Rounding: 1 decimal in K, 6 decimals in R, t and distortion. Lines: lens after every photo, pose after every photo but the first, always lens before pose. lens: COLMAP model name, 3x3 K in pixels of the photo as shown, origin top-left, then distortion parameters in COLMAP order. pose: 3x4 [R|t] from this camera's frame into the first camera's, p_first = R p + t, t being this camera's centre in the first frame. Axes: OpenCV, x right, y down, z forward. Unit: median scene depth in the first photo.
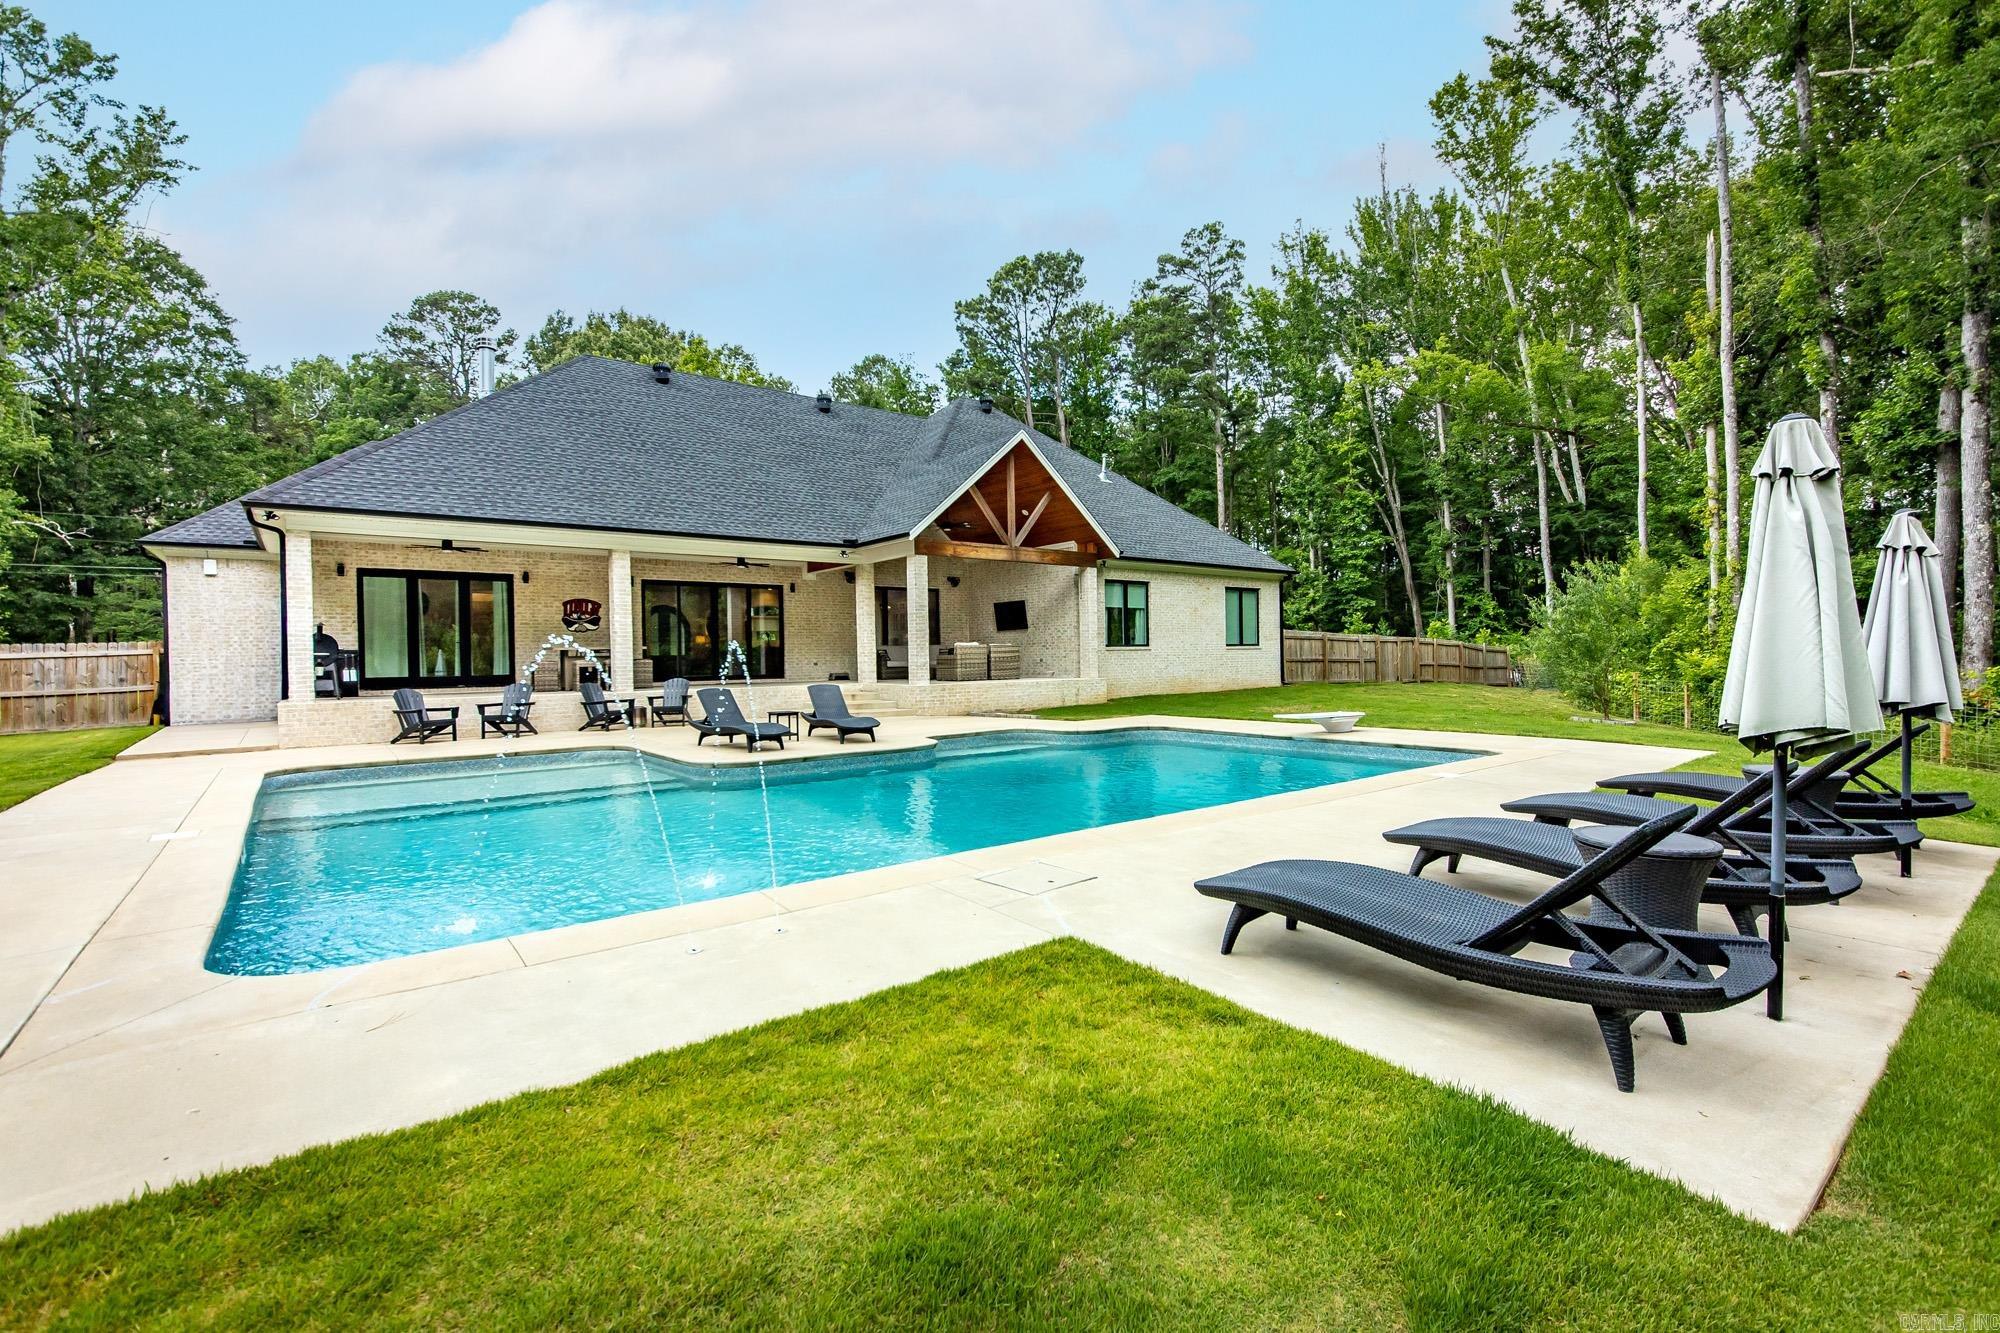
lens RADIAL K [[892.3, 0, 990.6], [0, 892.3, 665.4], [0, 0, 1]] dist [0.002005, 0.000037]
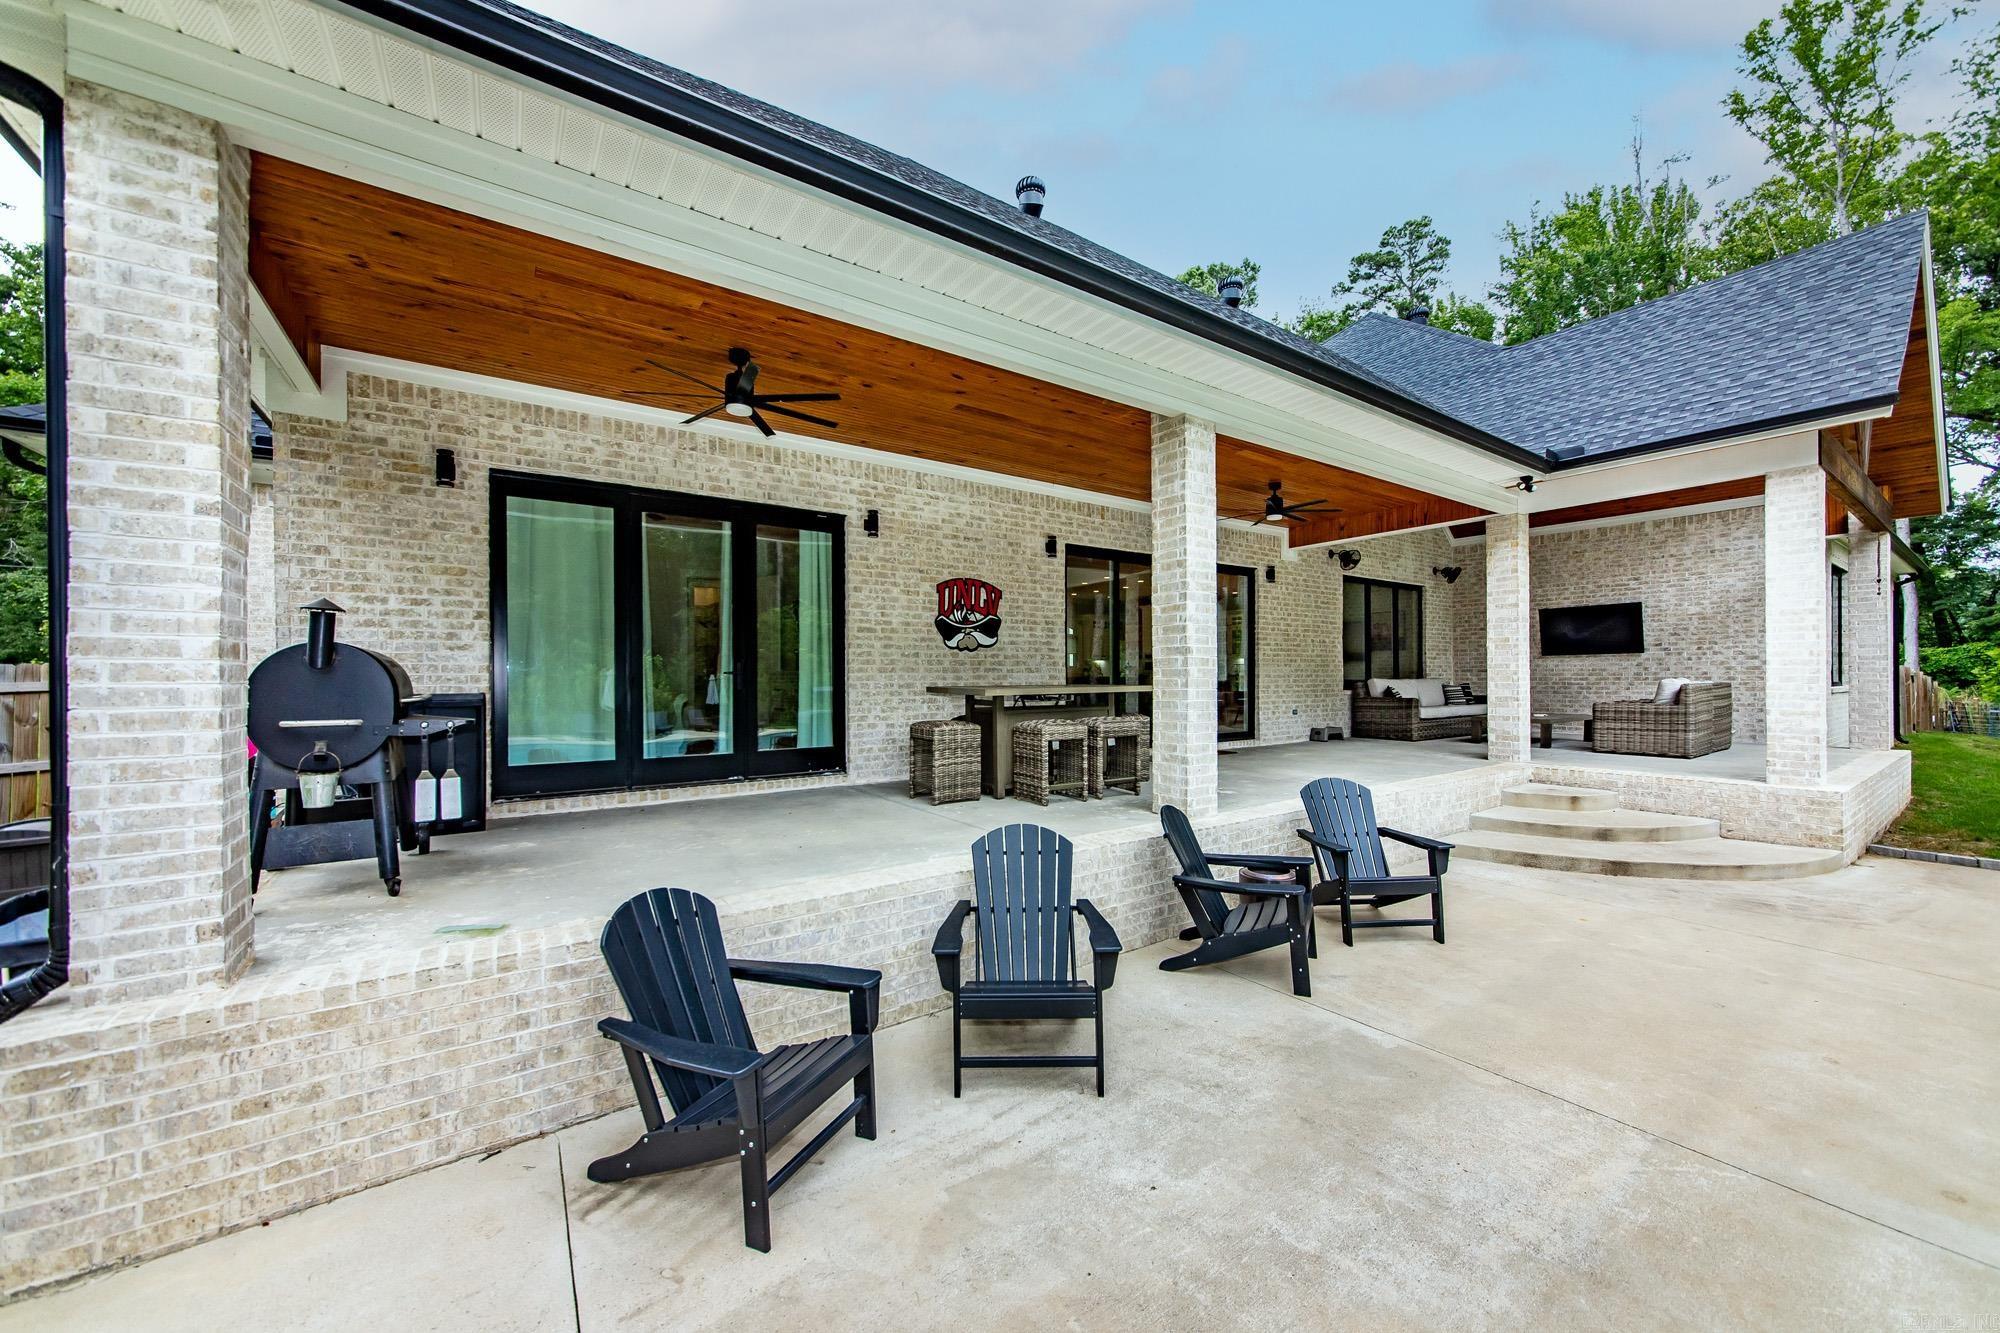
lens RADIAL K [[733.0, 0, 987.7], [0, 733.0, 672.5], [0, 0, 1]] dist [-0.002631, 0.000965]
pose [[0.998285, 0.013715, -0.056906, -0.439562], [-0.014392, 0.999830, -0.011501, -0.022429], [0.056739, 0.012300, 0.998313, 0.642652]]
